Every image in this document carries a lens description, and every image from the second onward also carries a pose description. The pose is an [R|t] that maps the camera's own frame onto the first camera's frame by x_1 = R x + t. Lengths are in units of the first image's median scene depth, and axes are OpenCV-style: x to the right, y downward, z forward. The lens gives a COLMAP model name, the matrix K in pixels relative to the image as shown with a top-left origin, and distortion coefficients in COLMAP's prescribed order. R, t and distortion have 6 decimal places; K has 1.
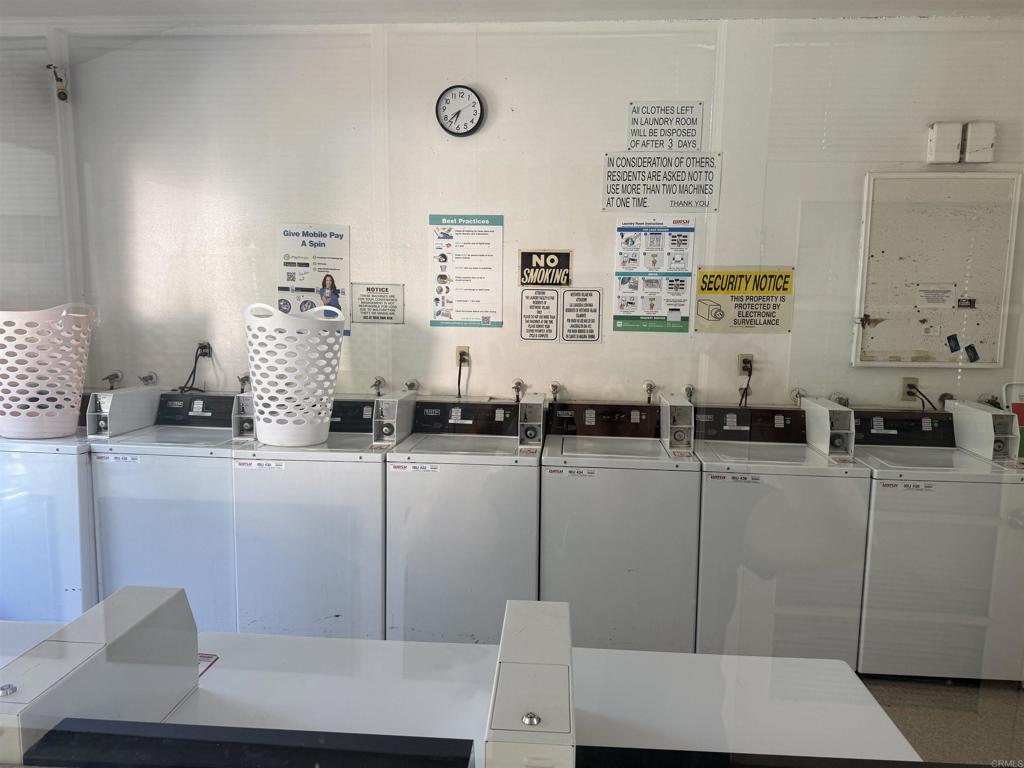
lens RADIAL K [[764.3, 0, 512.0], [0, 764.3, 384.0], [0, 0, 1]] dist [0.226008, -0.394953]
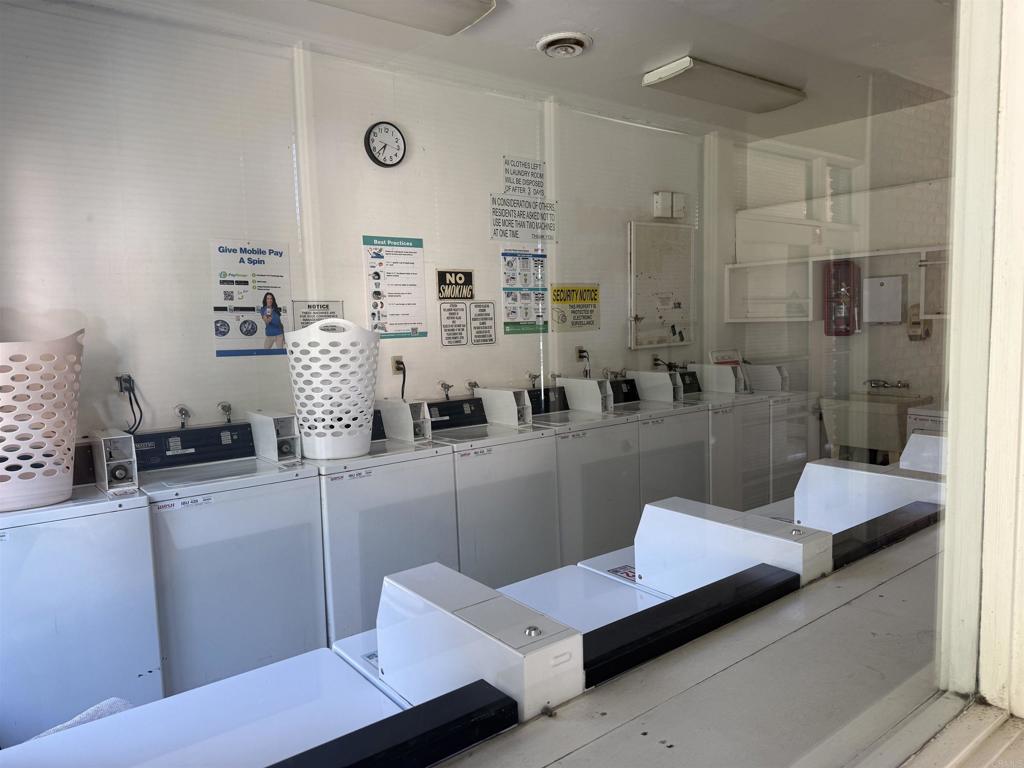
lens RADIAL K [[764.3, 0, 512.0], [0, 764.3, 384.0], [0, 0, 1]] dist [0.226008, -0.394953]
pose [[0.716214, -0.096347, 0.691198, -0.729236], [0.112975, 0.993367, 0.021403, -0.014038], [-0.688676, 0.062759, 0.722348, 0.092830]]
